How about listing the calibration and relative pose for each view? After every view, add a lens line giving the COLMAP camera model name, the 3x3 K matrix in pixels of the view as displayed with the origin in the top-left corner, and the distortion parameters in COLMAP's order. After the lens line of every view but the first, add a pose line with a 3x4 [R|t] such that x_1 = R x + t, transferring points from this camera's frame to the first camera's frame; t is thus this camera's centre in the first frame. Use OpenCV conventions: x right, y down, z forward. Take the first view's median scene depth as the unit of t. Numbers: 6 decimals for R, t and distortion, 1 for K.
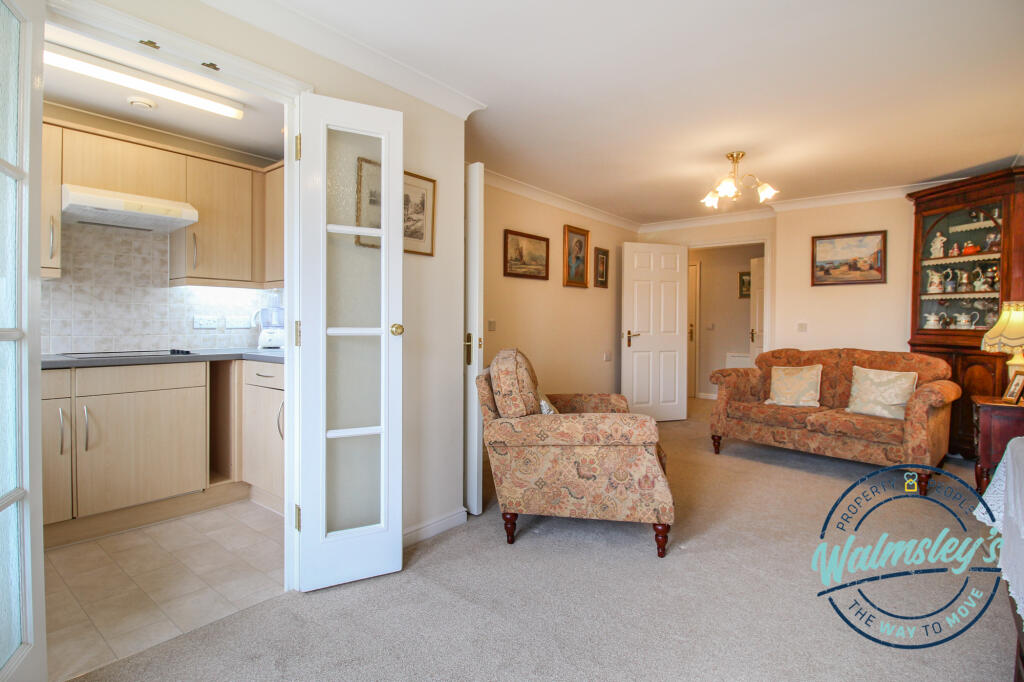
lens RADIAL K [[512.4, 0, 480.8], [0, 512.4, 330.0], [0, 0, 1]] dist [-0.002053, -0.000992]
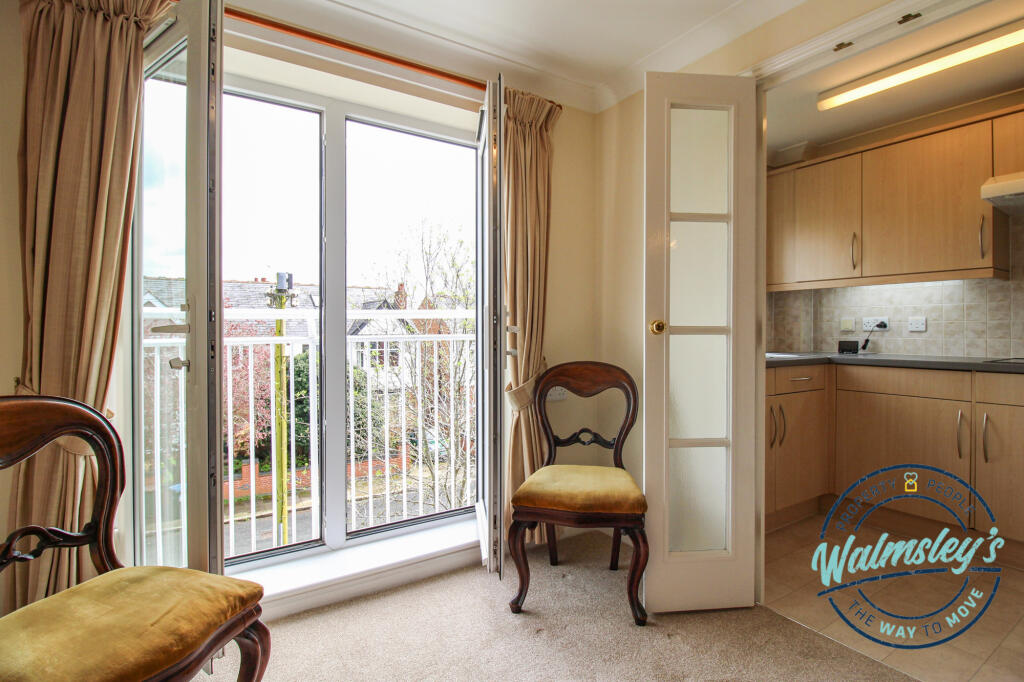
lens RADIAL K [[513.9, 0, 518.8], [0, 513.9, 332.8], [0, 0, 1]] dist [0.001608, -0.013603]
pose [[-0.270584, 0.001264, -0.962696, 0.281874], [-0.010396, 0.999937, 0.004235, 0.005209], [0.962640, 0.011154, -0.270554, 0.350619]]
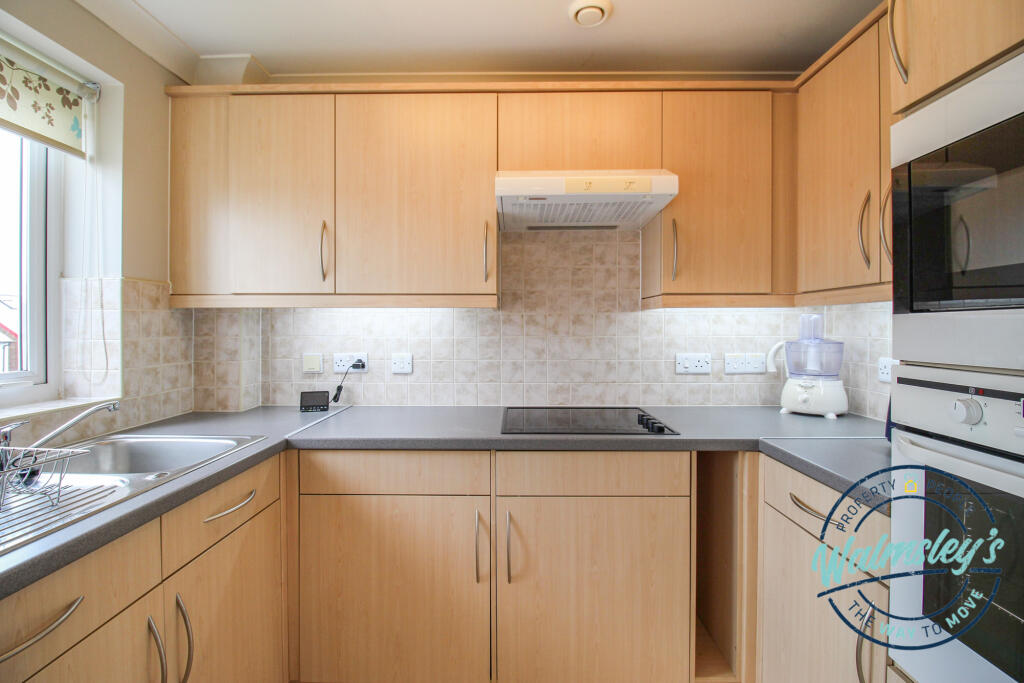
lens RADIAL K [[486.5, 0, 511.3], [0, 486.5, 330.9], [0, 0, 1]] dist [-0.001292, -0.015021]
pose [[0.646430, 0.000992, -0.762973, -0.255627], [-0.005407, 0.999980, -0.003281, -0.058267], [0.762954, 0.006246, 0.646422, 0.499540]]
